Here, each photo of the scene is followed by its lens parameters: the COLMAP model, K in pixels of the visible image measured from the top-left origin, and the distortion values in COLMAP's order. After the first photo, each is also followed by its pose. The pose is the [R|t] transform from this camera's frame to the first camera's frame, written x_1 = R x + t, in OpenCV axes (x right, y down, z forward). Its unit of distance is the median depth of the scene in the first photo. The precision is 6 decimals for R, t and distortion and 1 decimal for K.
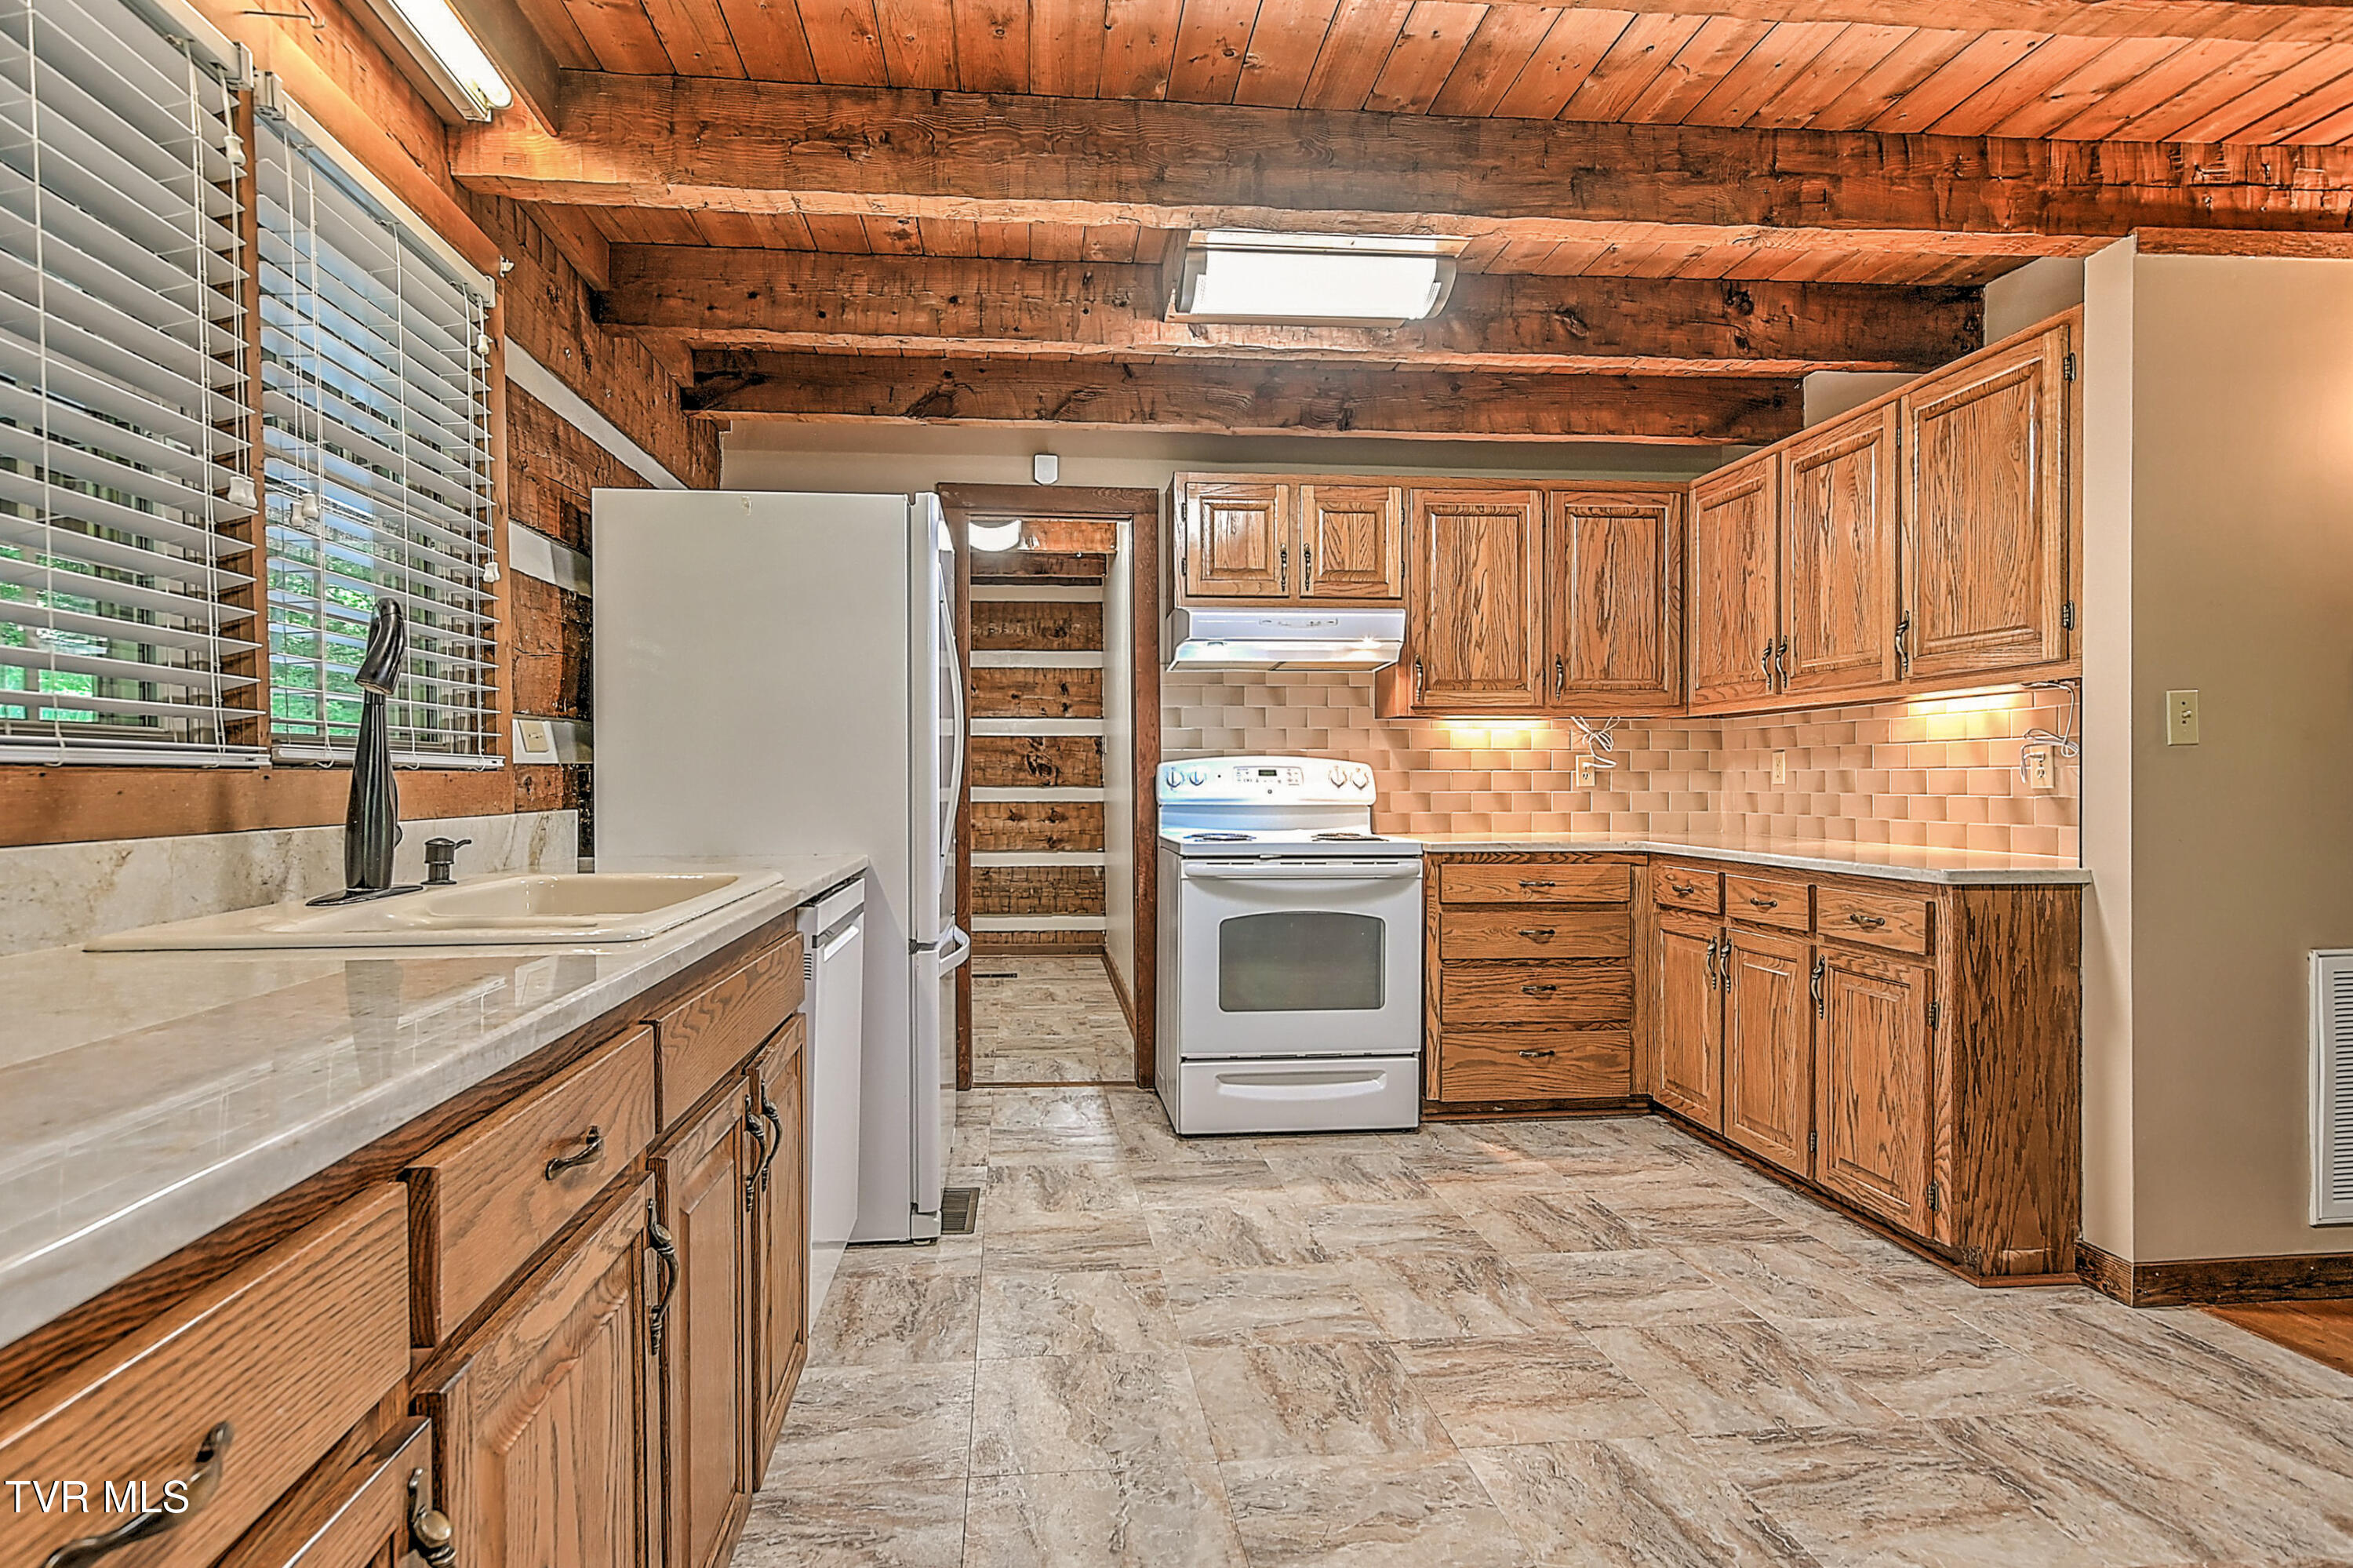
lens RADIAL K [[1237.4, 0, 1156.8], [0, 1237.4, 785.3], [0, 0, 1]] dist [0.008063, -0.000134]
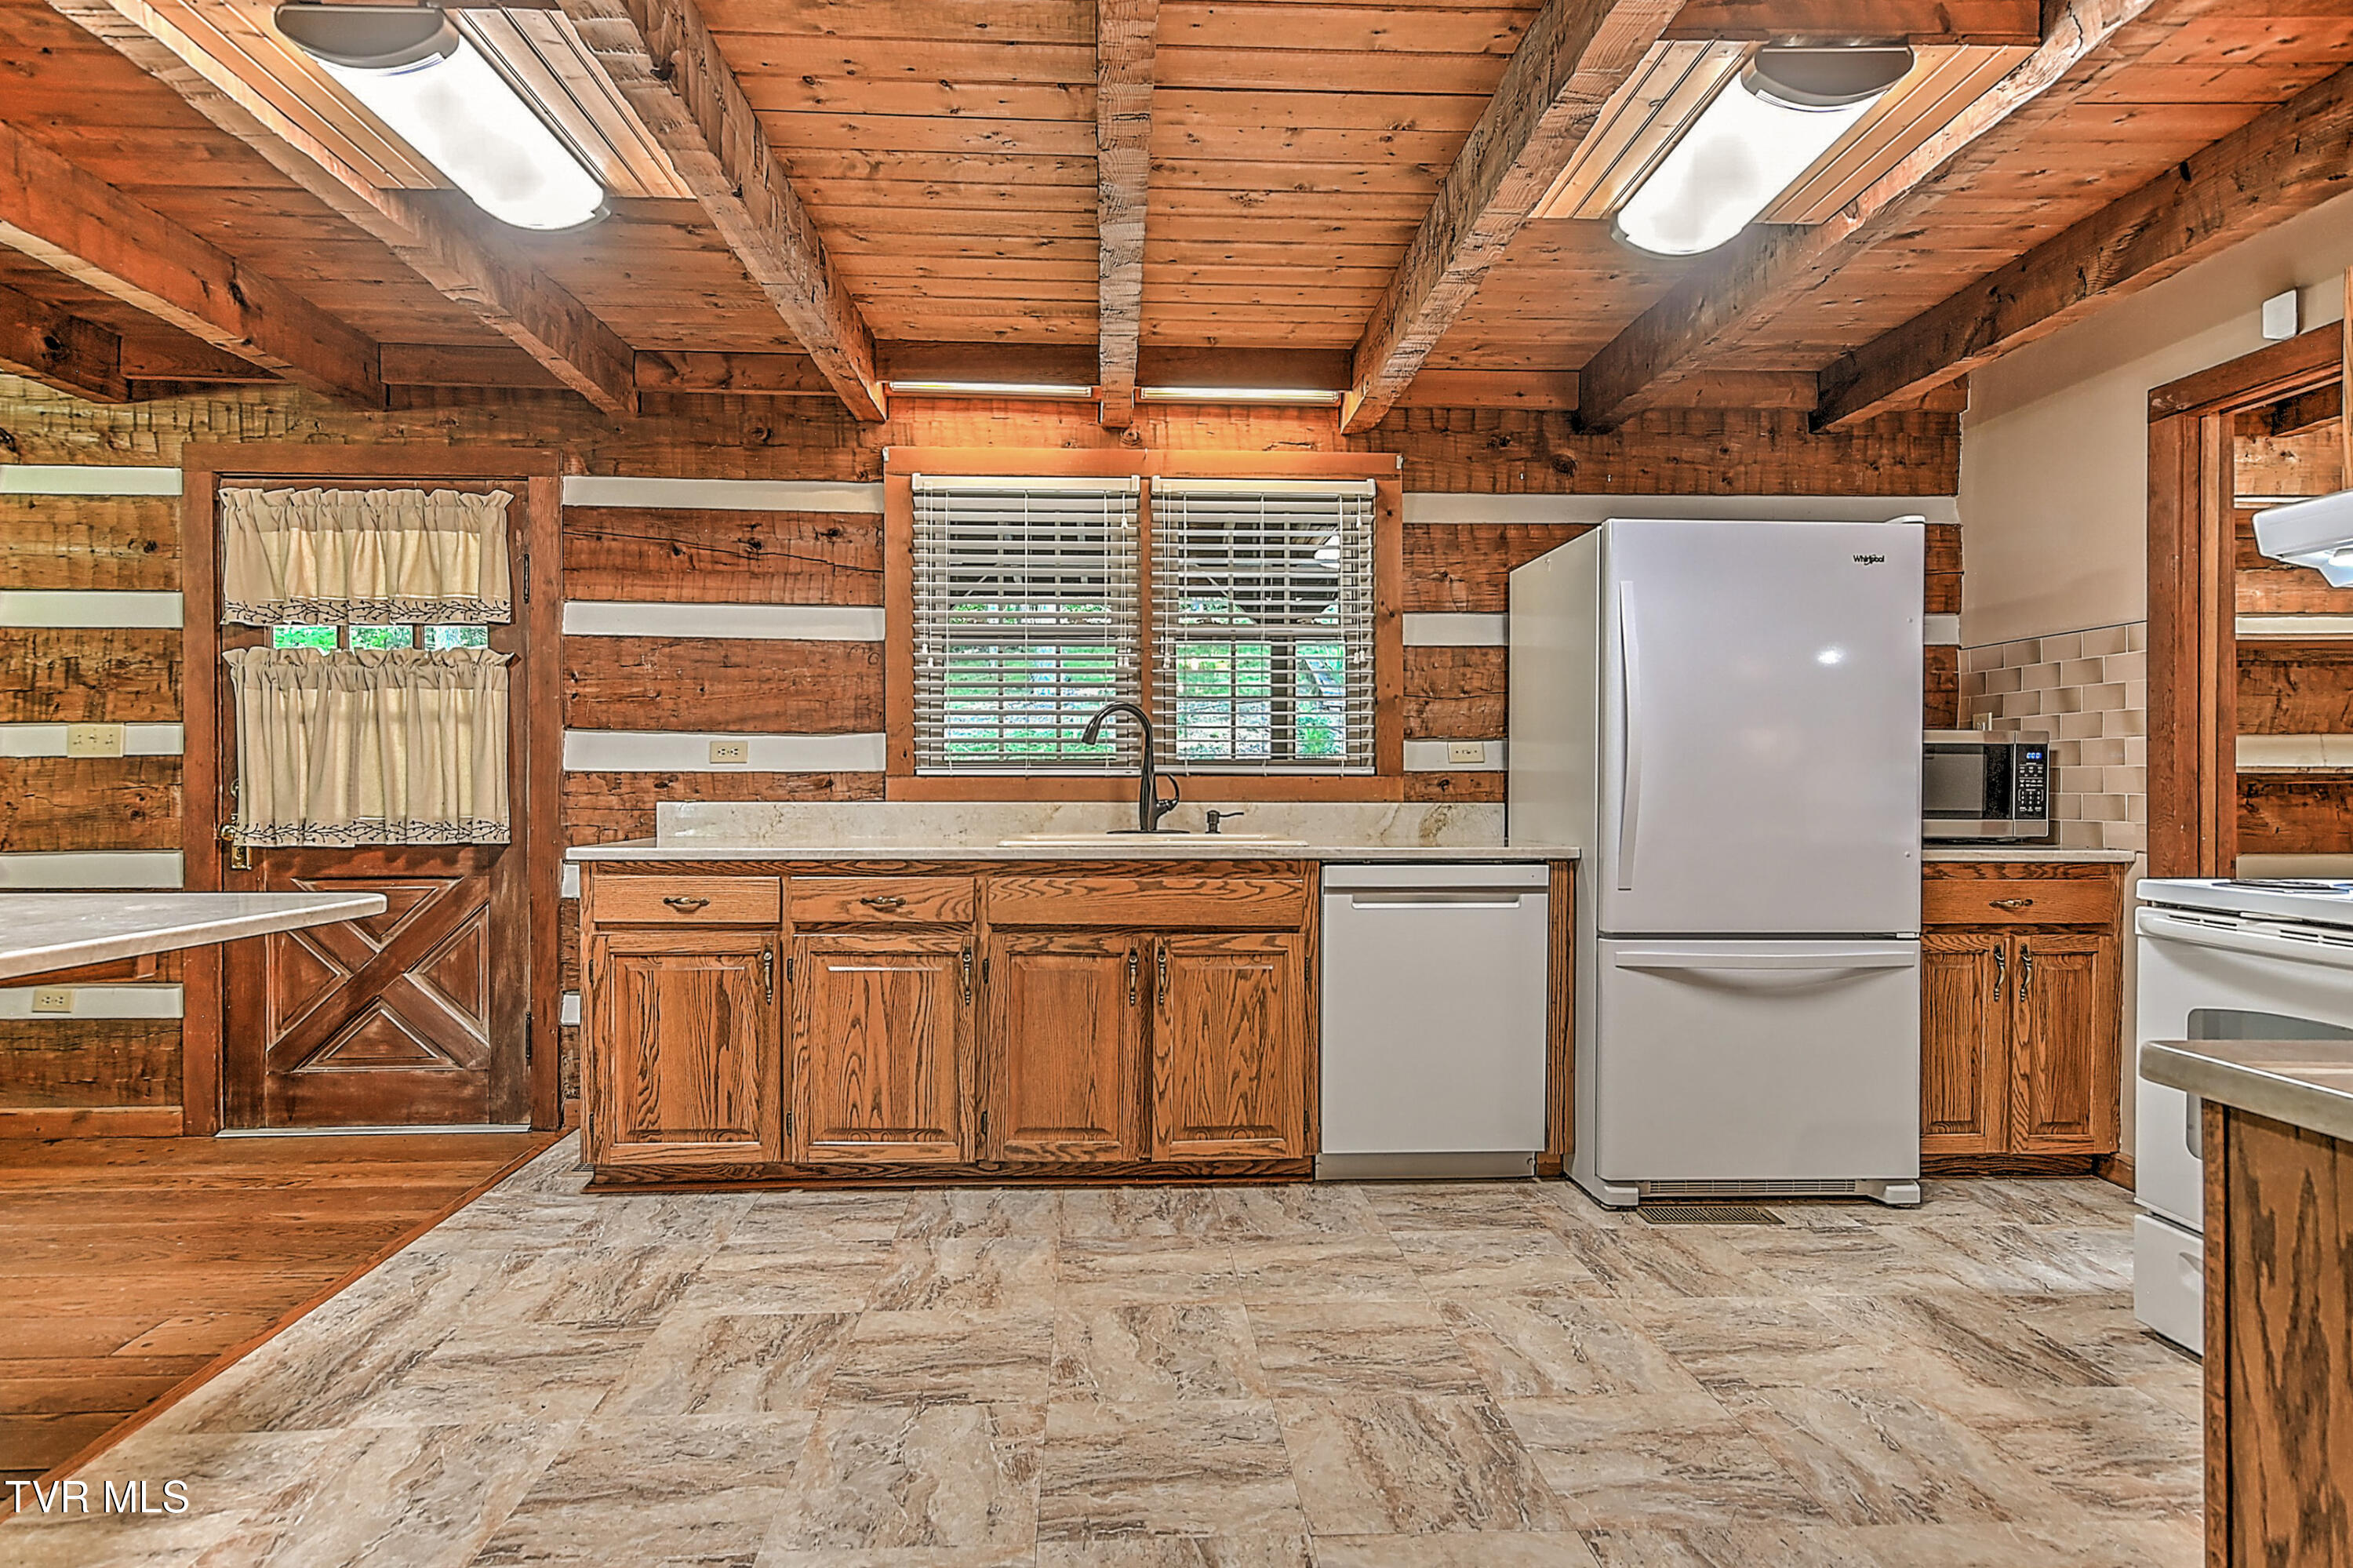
lens RADIAL K [[1237.4, 0, 1167.9], [0, 1237.4, 786.8], [0, 0, 1]] dist [0.008063, -0.000134]
pose [[-0.051798, 0.007566, -0.998629, 0.999459], [-0.008024, 0.999936, 0.007992, -0.007309], [0.998625, 0.008427, -0.051734, 0.723757]]
